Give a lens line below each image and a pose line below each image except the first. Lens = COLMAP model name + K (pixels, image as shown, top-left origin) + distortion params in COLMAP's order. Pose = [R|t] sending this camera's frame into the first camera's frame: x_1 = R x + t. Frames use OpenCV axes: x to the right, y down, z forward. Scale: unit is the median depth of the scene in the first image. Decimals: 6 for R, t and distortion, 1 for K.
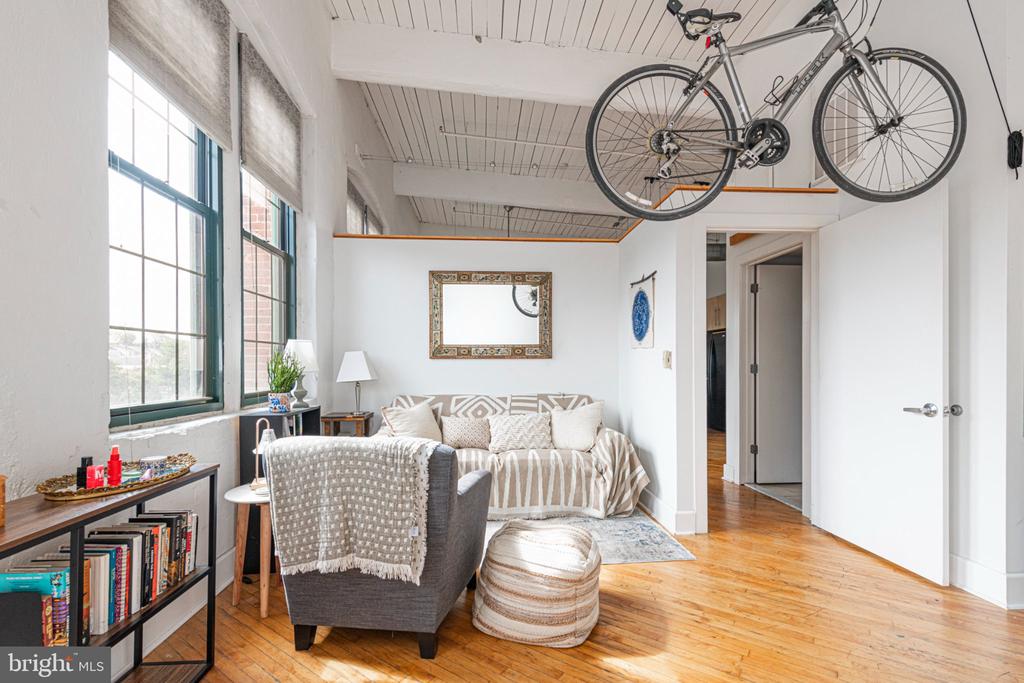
lens RADIAL K [[451.6, 0, 511.4], [0, 451.6, 368.0], [0, 0, 1]] dist [0.022513, -0.011009]
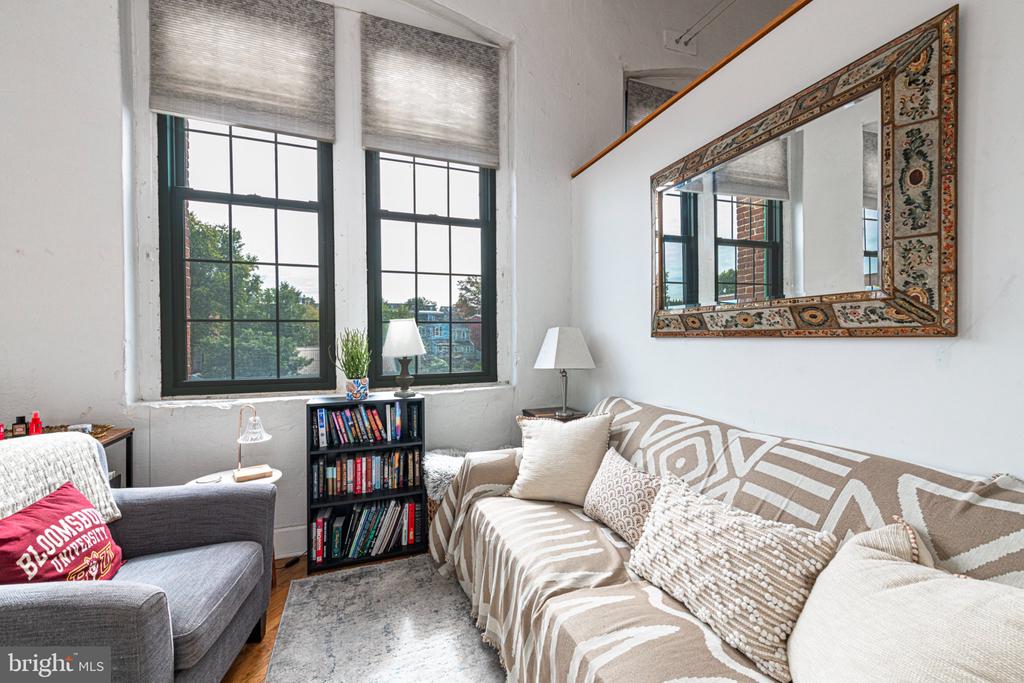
lens RADIAL K [[414.7, 0, 512.0], [0, 414.7, 341.5], [0, 0, 1]] dist [0.020557, -0.008405]
pose [[0.281755, 0.012620, -0.959403, 0.322233], [-0.003994, 0.999920, 0.011980, -0.026291], [0.959478, 0.000456, 0.281783, 0.880017]]
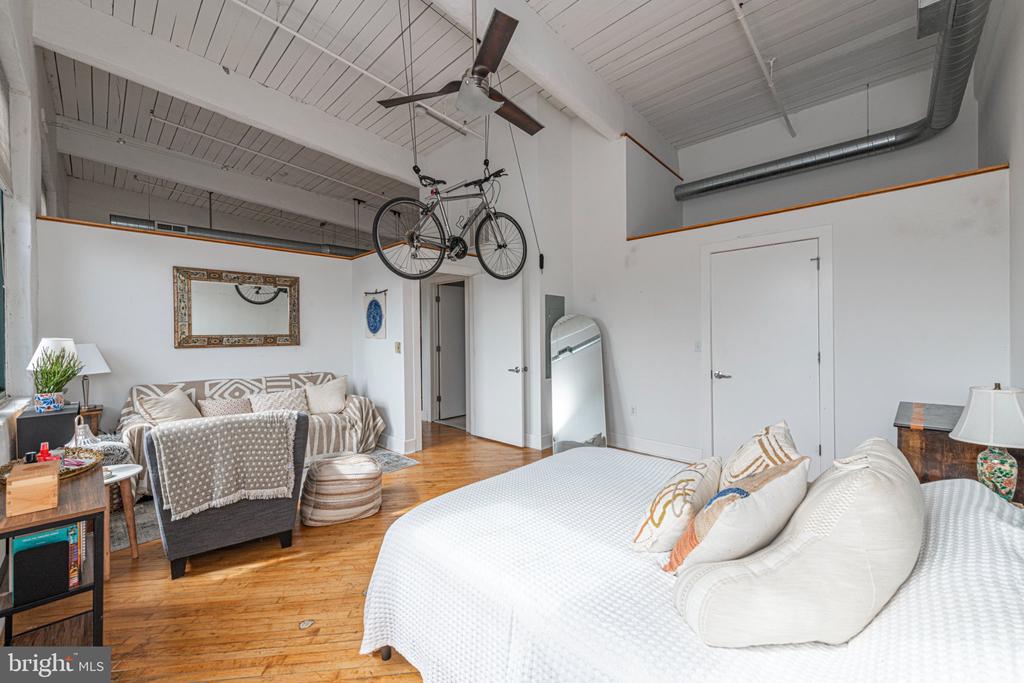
lens RADIAL K [[402.0, 0, 513.9], [0, 402.0, 339.3], [0, 0, 1]] dist [0.019732, -0.005321]
pose [[0.744323, -0.012519, 0.667703, -0.284072], [0.011861, 0.999914, 0.005526, -0.047551], [-0.667715, 0.003806, 0.744408, -0.316664]]
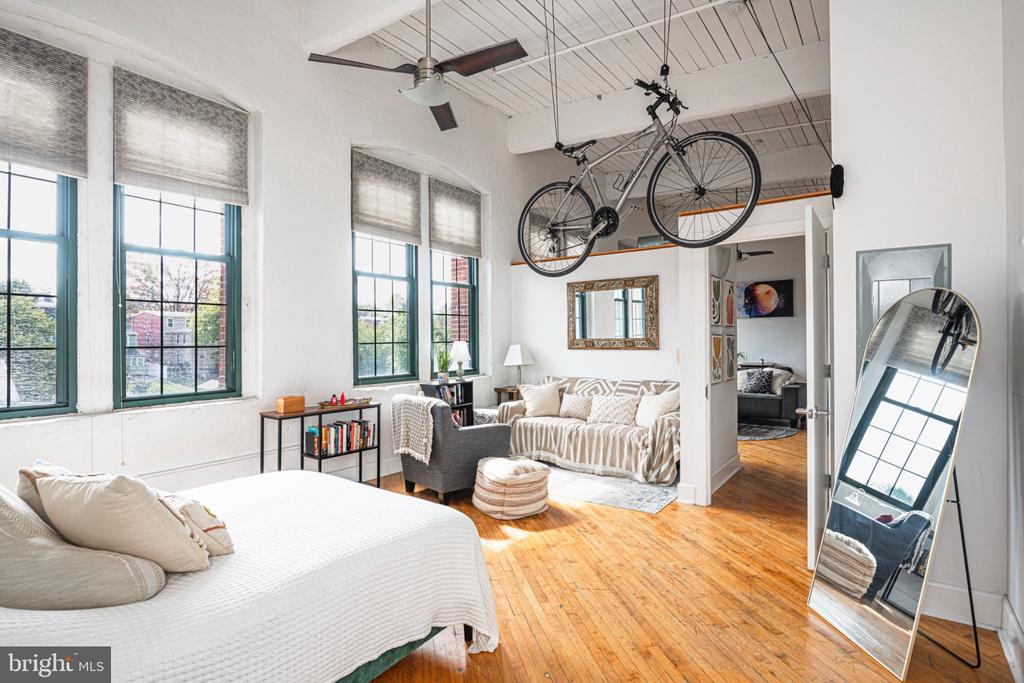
lens RADIAL K [[503.7, 0, 512.0], [0, 503.7, 341.5], [0, 0, 1]] dist [-0.000339, 0.000068]
pose [[0.759664, -0.001086, -0.650315, 0.823380], [0.002159, 0.999997, 0.000853, -0.057016], [0.650312, -0.002052, 0.759665, -0.280057]]
